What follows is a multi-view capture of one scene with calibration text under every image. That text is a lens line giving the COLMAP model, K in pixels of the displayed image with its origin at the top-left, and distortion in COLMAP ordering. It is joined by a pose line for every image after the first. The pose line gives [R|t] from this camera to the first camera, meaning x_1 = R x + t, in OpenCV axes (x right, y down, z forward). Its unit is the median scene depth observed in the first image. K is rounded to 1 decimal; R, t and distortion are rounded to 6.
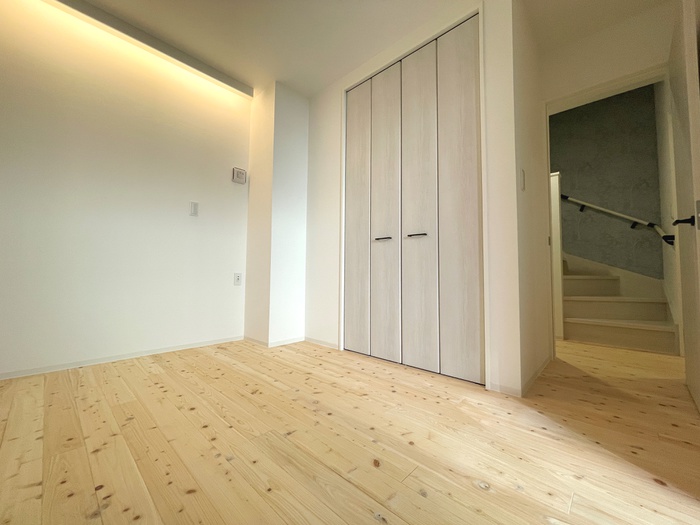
lens RADIAL K [[283.8, 0, 348.9], [0, 283.8, 259.2], [0, 0, 1]] dist [-0.001369, -0.000441]
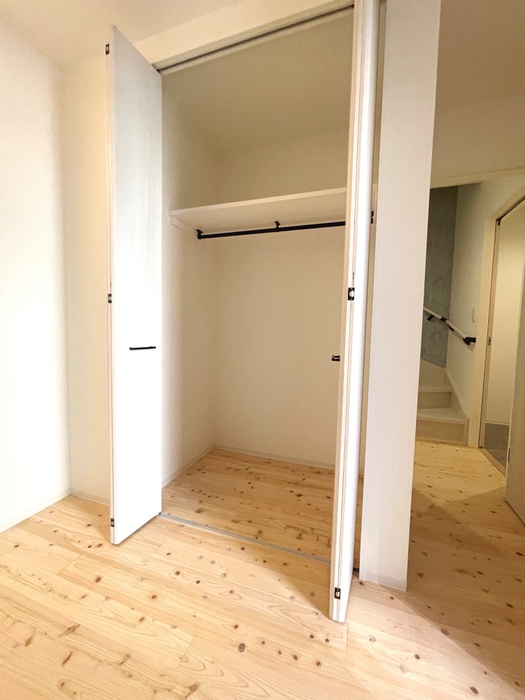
lens RADIAL K [[283.8, 0, 264.4], [0, 283.8, 348.8], [0, 0, 1]] dist [-0.001369, -0.000441]
pose [[0.912280, -0.012913, 0.409363, -0.026324], [-0.038983, 0.992228, 0.118173, -0.192569], [-0.407707, -0.123765, 0.904686, 0.483391]]
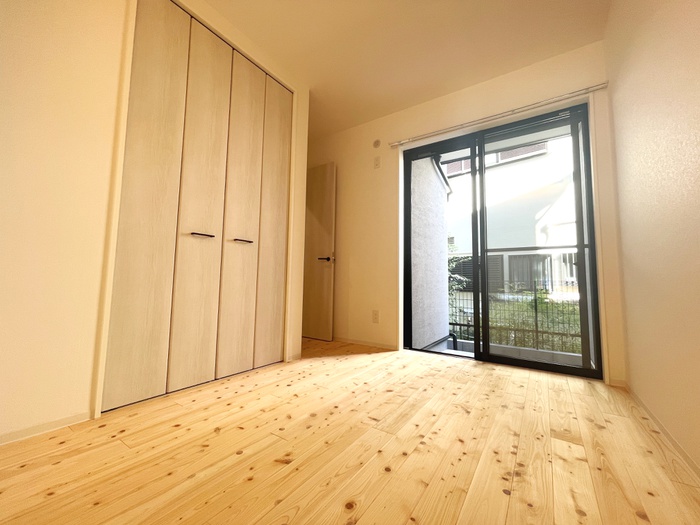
lens RADIAL K [[283.8, 0, 348.9], [0, 283.8, 259.2], [0, 0, 1]] dist [-0.001369, -0.000441]
pose [[-0.152850, 0.071040, 0.985693, -0.925058], [-0.070886, 0.994056, -0.082634, 0.042938], [-0.985704, -0.082503, -0.146906, 0.883954]]
